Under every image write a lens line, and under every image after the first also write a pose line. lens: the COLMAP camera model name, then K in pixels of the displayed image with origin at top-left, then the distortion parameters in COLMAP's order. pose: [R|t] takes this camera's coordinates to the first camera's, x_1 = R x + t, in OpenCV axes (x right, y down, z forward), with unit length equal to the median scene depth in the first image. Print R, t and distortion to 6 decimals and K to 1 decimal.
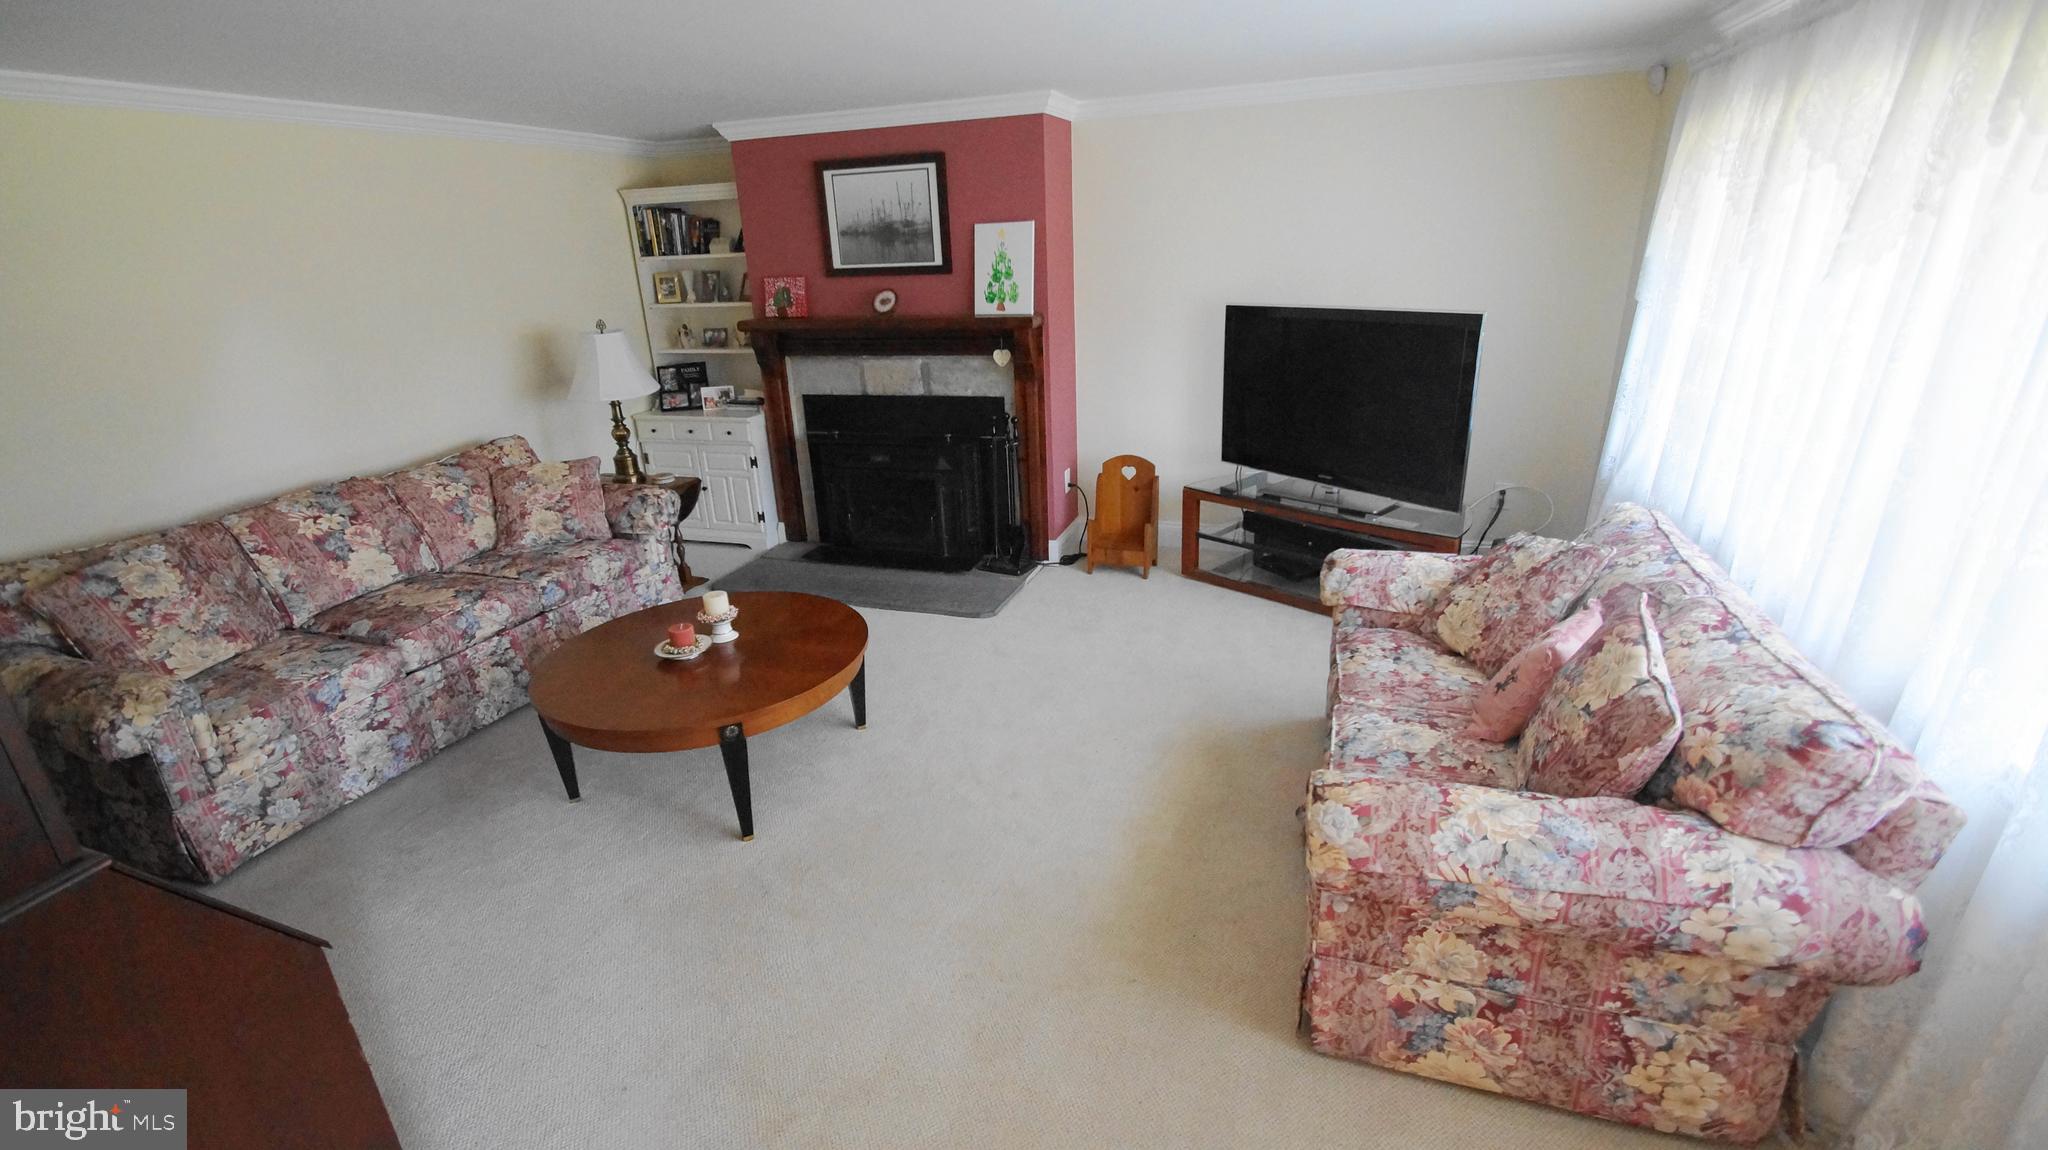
lens RADIAL K [[910.0, 0, 1006.7], [0, 910.0, 575.0], [0, 0, 1]] dist [0.007484, -0.012904]
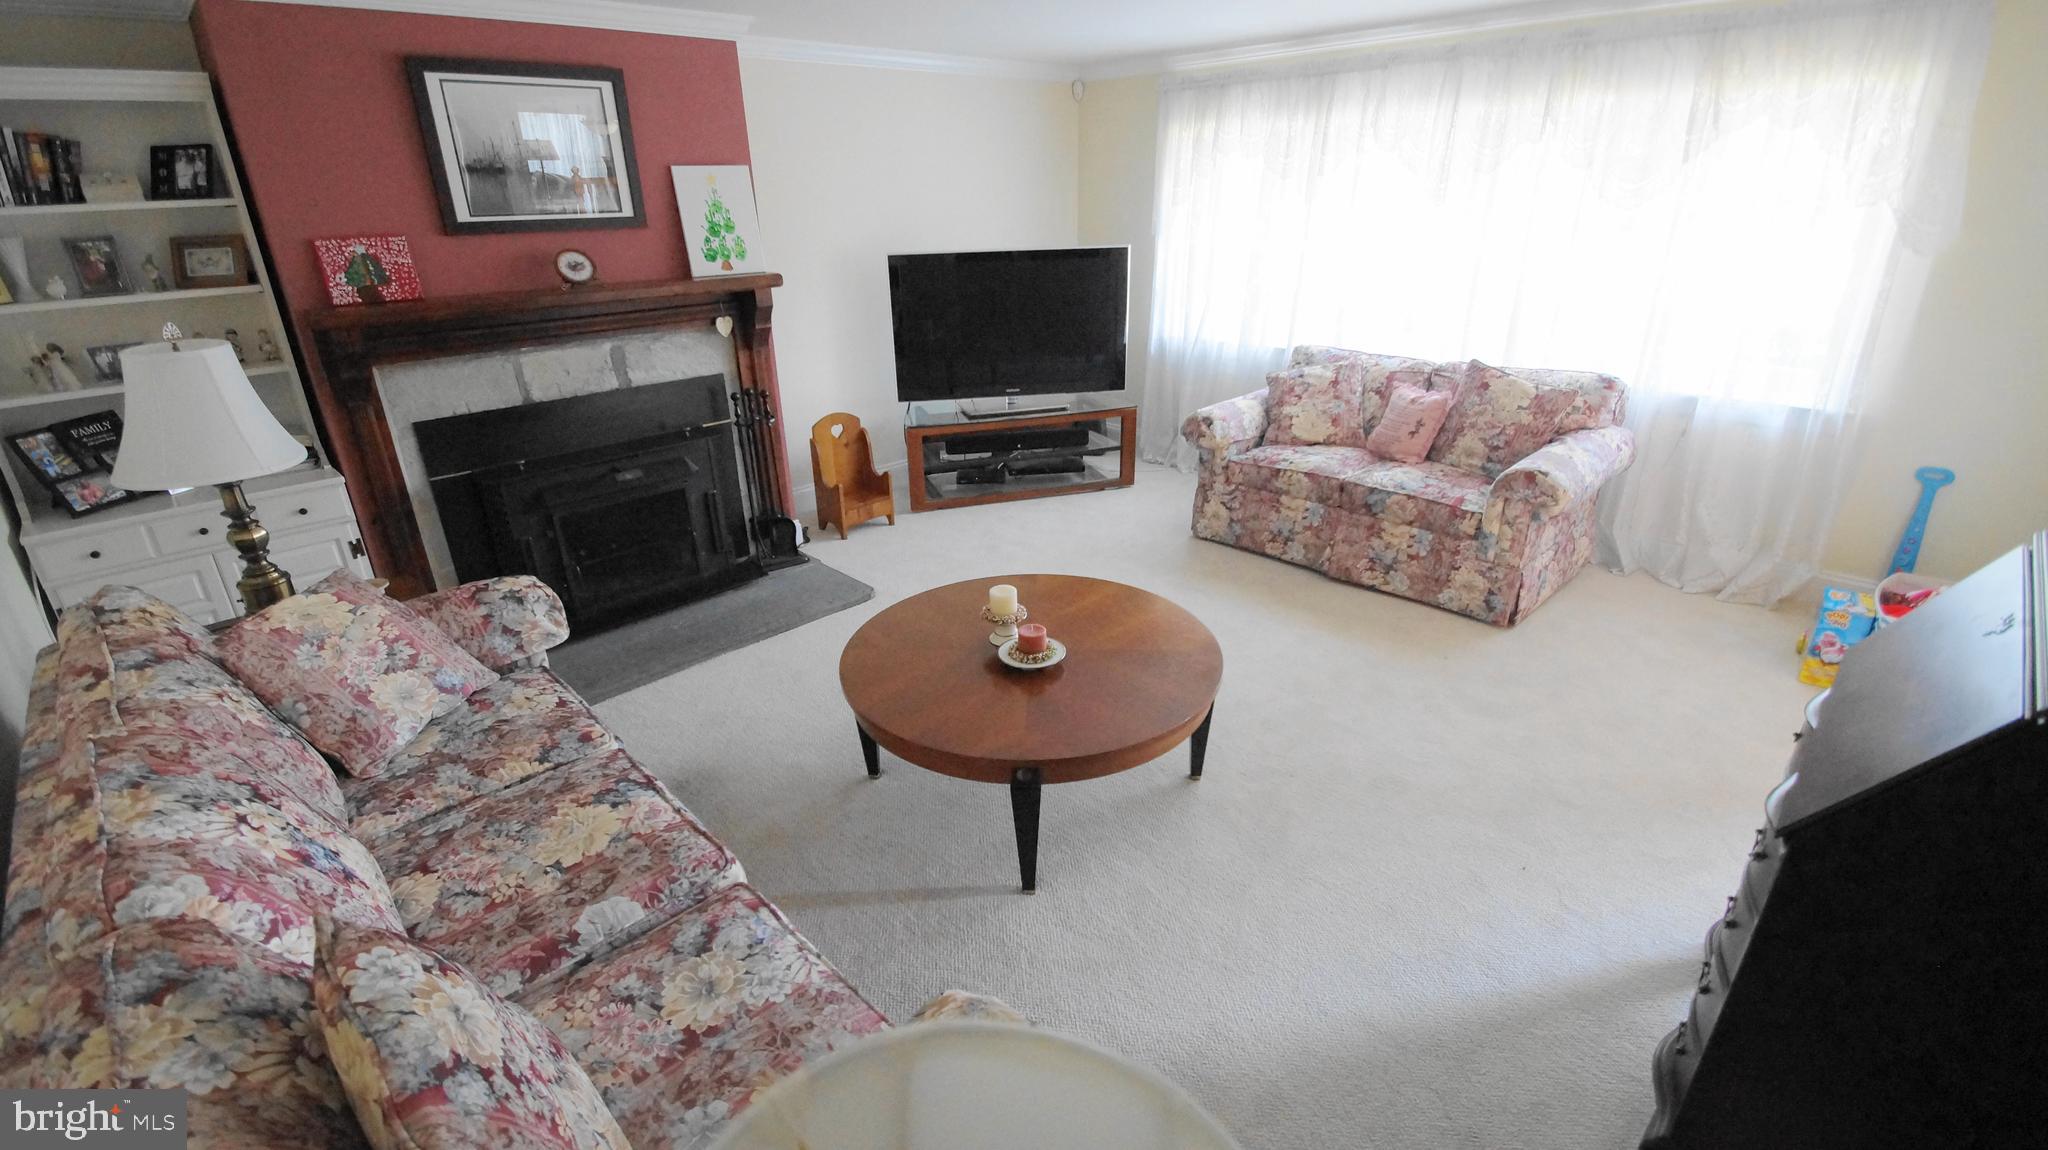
lens RADIAL K [[910.0, 0, 1011.4], [0, 910.0, 579.6], [0, 0, 1]] dist [0.007484, -0.012904]
pose [[0.442016, -0.324963, 0.836075, -0.679104], [0.308612, 0.930264, 0.198415, -0.102052], [-0.842247, 0.170320, 0.511478, 0.369317]]
